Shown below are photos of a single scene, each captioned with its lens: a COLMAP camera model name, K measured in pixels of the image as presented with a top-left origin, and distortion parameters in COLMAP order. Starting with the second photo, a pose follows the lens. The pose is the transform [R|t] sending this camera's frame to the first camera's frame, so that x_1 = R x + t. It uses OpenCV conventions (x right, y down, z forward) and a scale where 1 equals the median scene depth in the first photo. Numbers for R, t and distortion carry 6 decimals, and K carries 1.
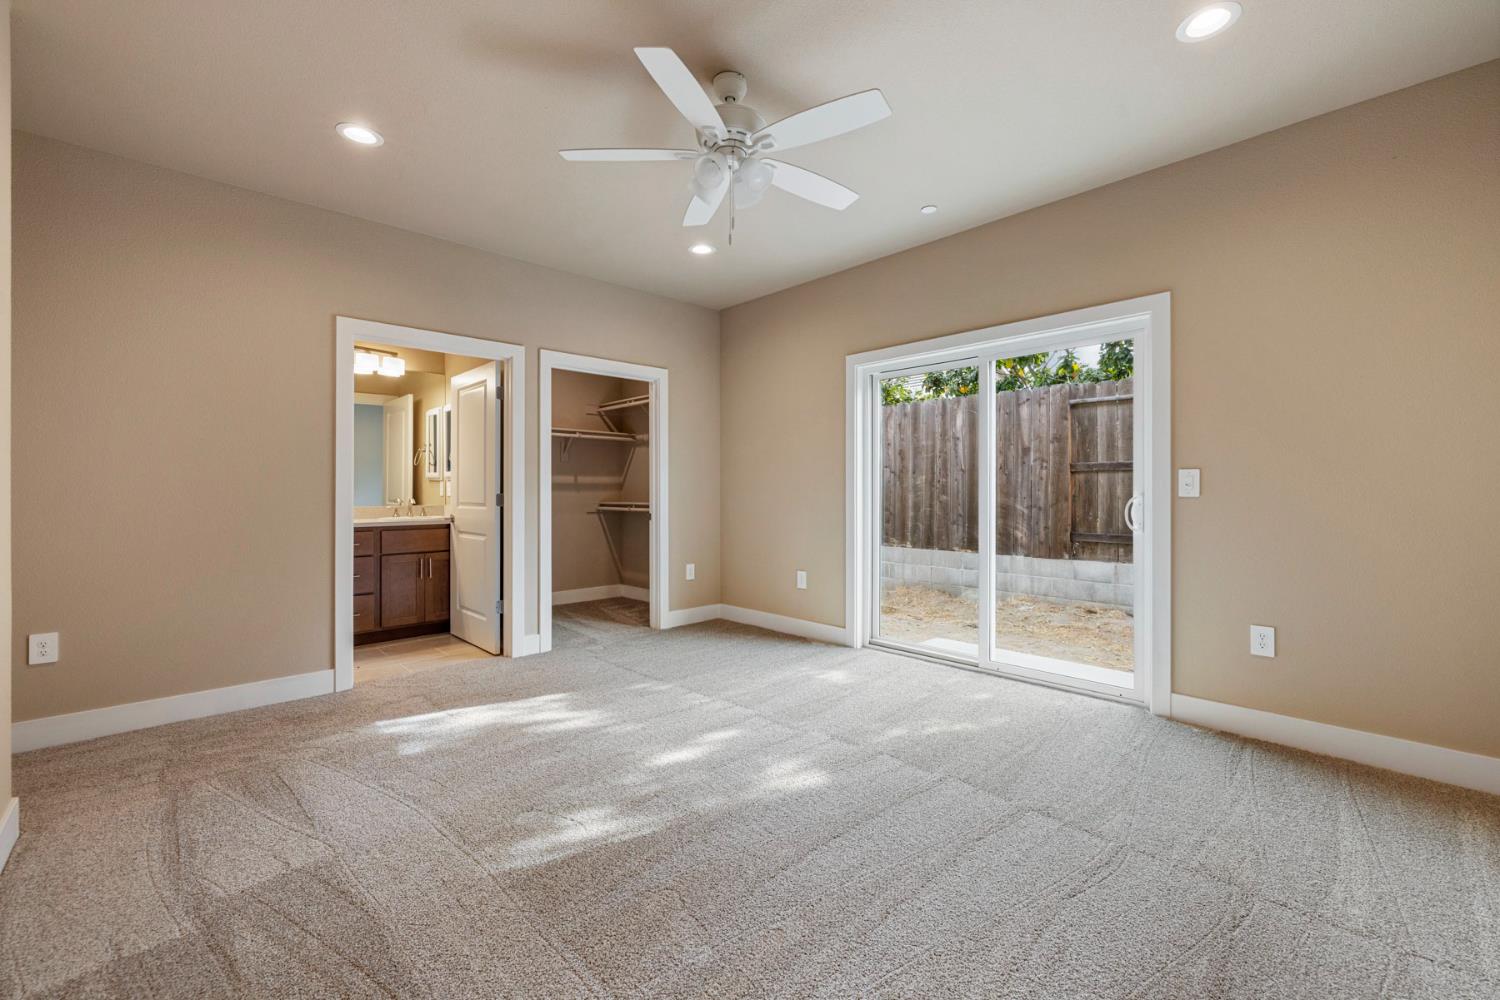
lens RADIAL K [[626.5, 0, 756.7], [0, 626.5, 493.2], [0, 0, 1]] dist [0.000946, 0.000030]
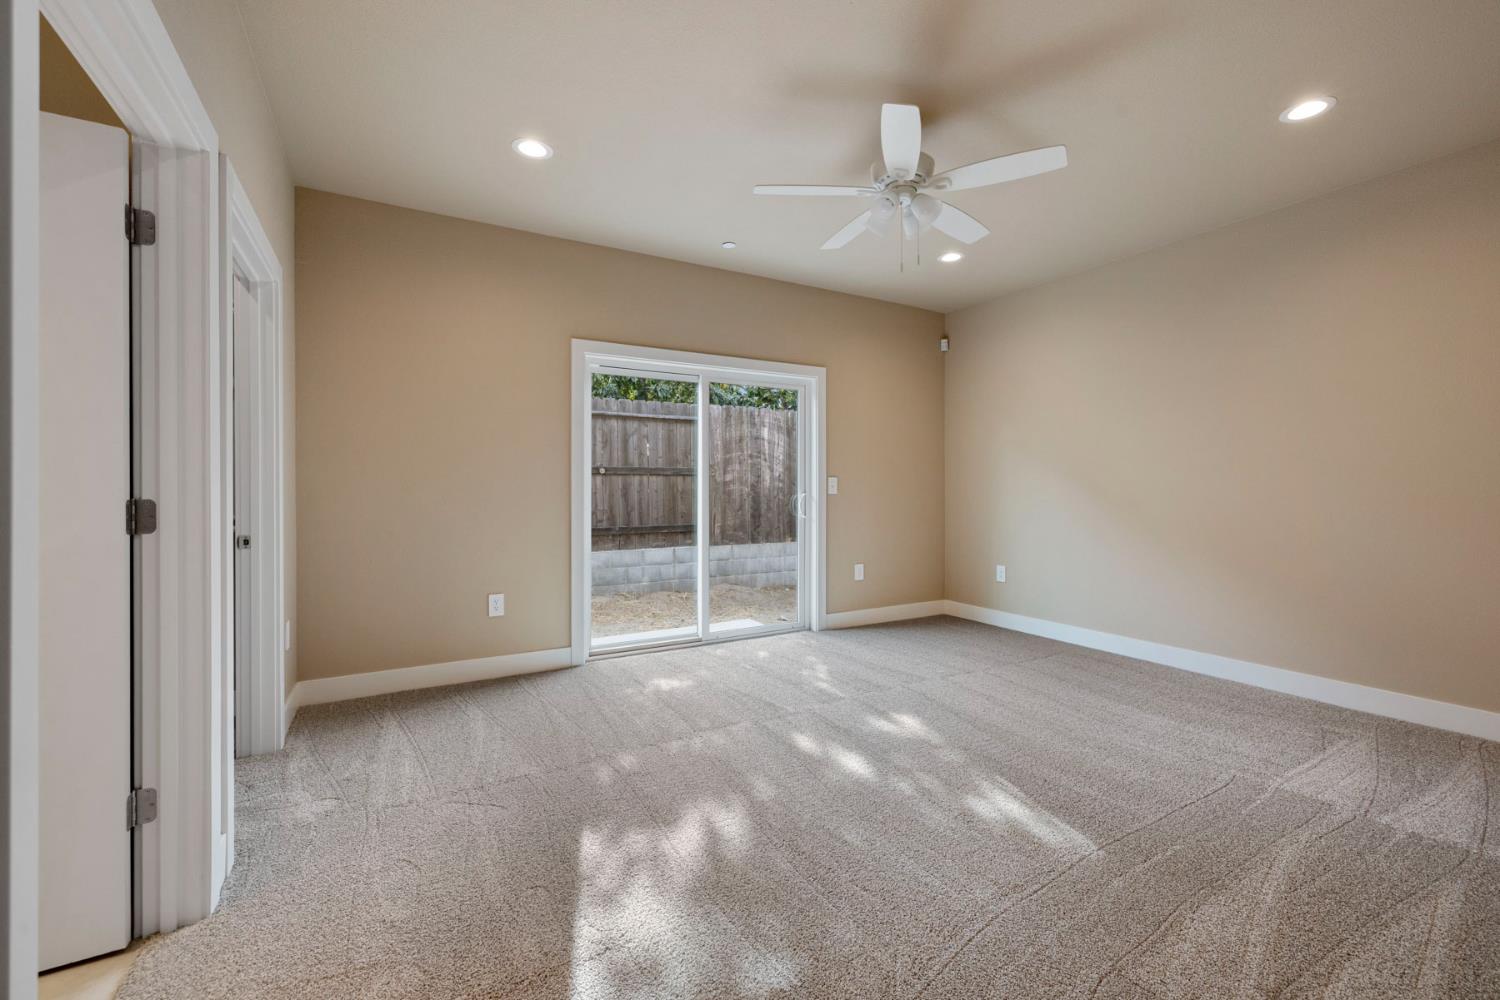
lens RADIAL K [[626.5, 0, 756.7], [0, 626.5, 493.2], [0, 0, 1]] dist [0.000946, 0.000030]
pose [[0.230919, -0.005016, 0.972960, -0.851573], [0.003555, 0.999984, 0.004312, -0.003560], [-0.972966, 0.002464, 0.230934, 0.709116]]
